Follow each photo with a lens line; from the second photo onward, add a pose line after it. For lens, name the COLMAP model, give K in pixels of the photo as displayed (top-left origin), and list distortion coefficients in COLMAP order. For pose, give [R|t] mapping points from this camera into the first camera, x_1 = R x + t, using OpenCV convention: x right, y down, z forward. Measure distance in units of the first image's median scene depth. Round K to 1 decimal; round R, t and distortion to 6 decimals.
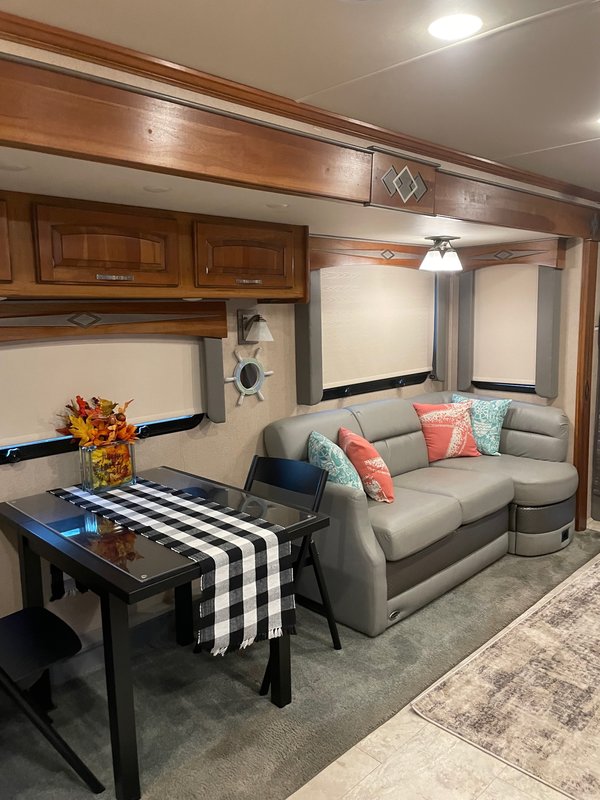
lens RADIAL K [[624.3, 0, 291.3], [0, 624.3, 387.7], [0, 0, 1]] dist [0.009946, -0.028508]
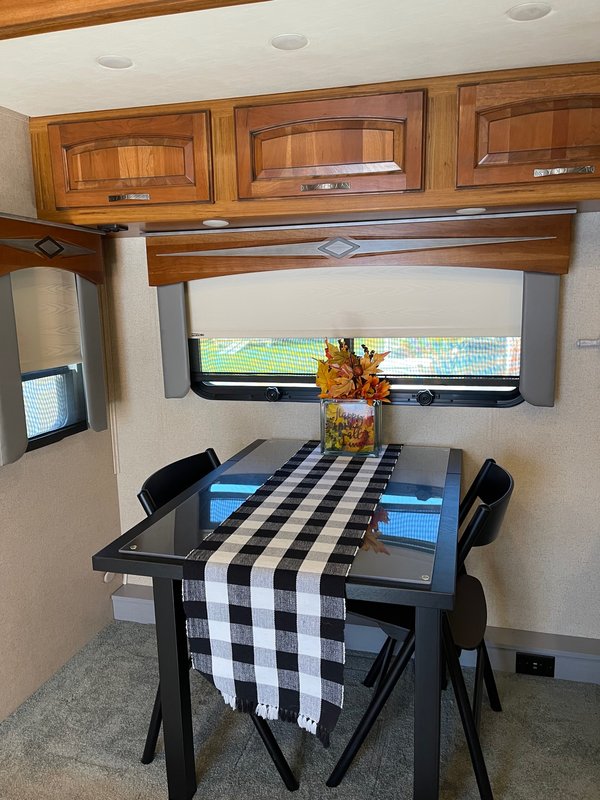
lens RADIAL K [[602.7, 0, 300.3], [0, 602.7, 397.4], [0, 0, 1]] dist [0.044095, -0.047633]
pose [[0.509884, 0.162516, -0.844752, 0.391061], [-0.101409, 0.986501, 0.128577, -0.011364], [0.854245, 0.020106, 0.519482, 0.595413]]
